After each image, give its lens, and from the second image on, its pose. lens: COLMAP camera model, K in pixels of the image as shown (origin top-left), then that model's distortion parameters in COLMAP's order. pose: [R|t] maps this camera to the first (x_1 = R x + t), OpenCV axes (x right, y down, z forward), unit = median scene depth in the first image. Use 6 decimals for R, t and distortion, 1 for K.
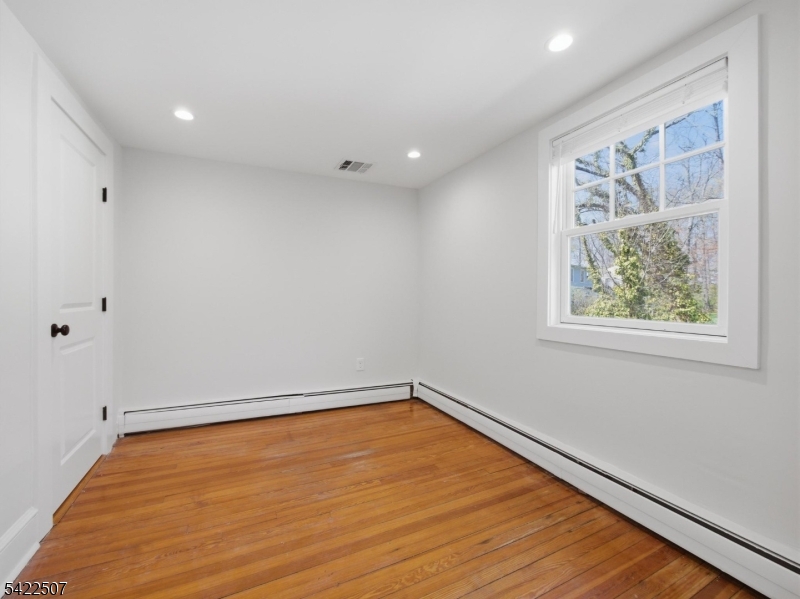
lens RADIAL K [[332.4, 0, 400.1], [0, 332.4, 299.4], [0, 0, 1]] dist [0.000764, 0.000024]
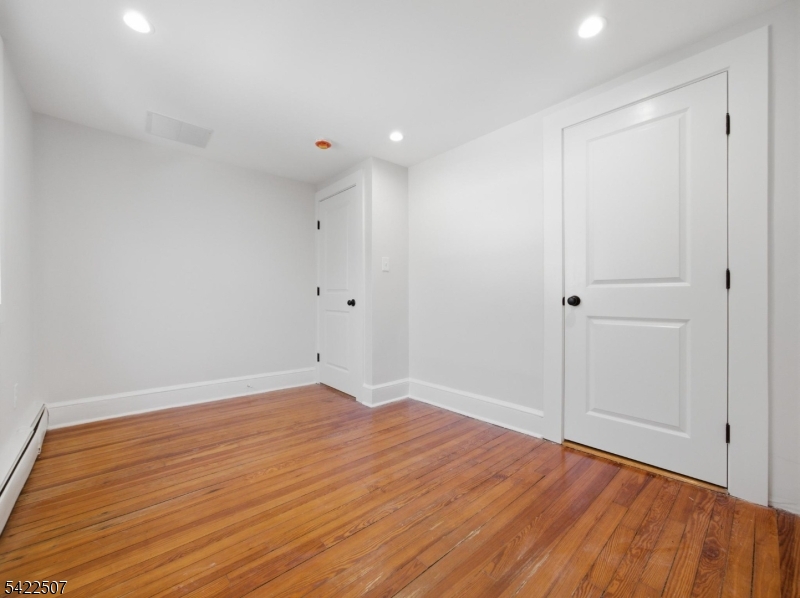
lens RADIAL K [[332.4, 0, 400.2], [0, 332.4, 294.7], [0, 0, 1]] dist [0.000764, 0.000024]
pose [[-0.960411, -0.004704, -0.278549, -0.023498], [-0.006055, 0.999974, 0.003990, 0.063075], [0.278523, 0.005519, -0.960414, 1.928709]]
